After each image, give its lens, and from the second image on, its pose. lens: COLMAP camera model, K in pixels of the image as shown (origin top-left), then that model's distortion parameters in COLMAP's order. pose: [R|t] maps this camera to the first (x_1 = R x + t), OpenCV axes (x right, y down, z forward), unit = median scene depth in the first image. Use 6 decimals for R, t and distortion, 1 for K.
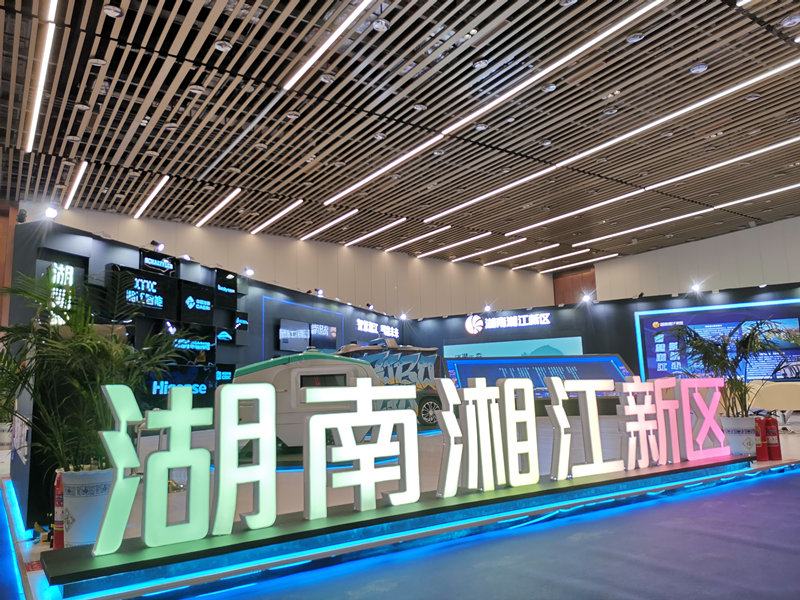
lens RADIAL K [[591.9, 0, 400.0], [0, 591.9, 300.0], [0, 0, 1]] dist [0.085471, -0.096633]
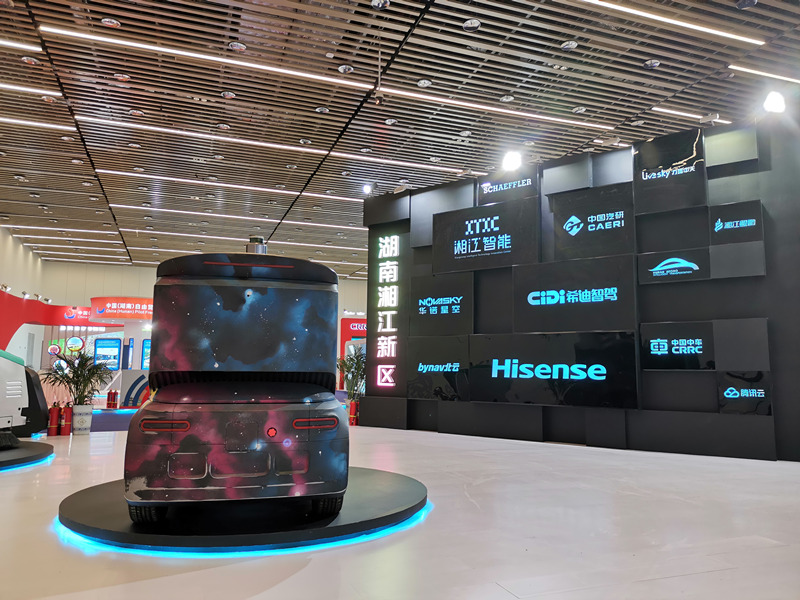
lens RADIAL K [[591.9, 0, 400.0], [0, 591.9, 300.0], [0, 0, 1]] dist [0.085471, -0.096633]
pose [[-0.248563, -0.086949, -0.964705, 0.232876], [0.147423, 0.980964, -0.126399, 0.115585], [0.957331, -0.173638, -0.231013, 0.882603]]
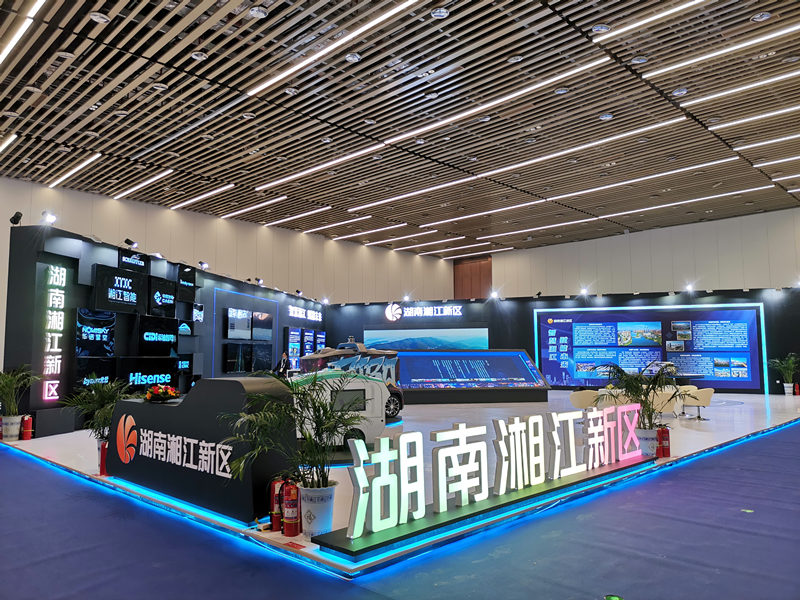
lens RADIAL K [[595.5, 0, 400.0], [0, 595.5, 300.0], [0, 0, 1]] dist [0.081799, -0.101596]
pose [[0.979988, 0.041527, 0.194675, -0.126385], [-0.052495, 0.997291, 0.051521, -0.062754], [-0.192009, -0.060709, 0.979514, -0.119822]]
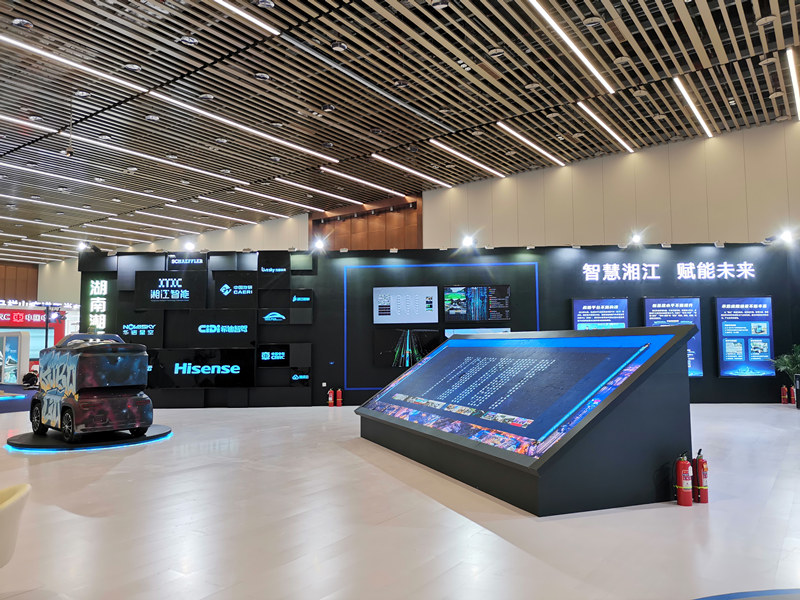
lens RADIAL K [[591.9, 0, 400.0], [0, 591.9, 300.0], [0, 0, 1]] dist [0.085471, -0.096633]
pose [[0.342160, -0.044855, -0.938571, 0.711265], [0.143574, 0.989627, 0.005045, 0.057667], [0.928608, -0.136481, 0.345051, 0.844322]]
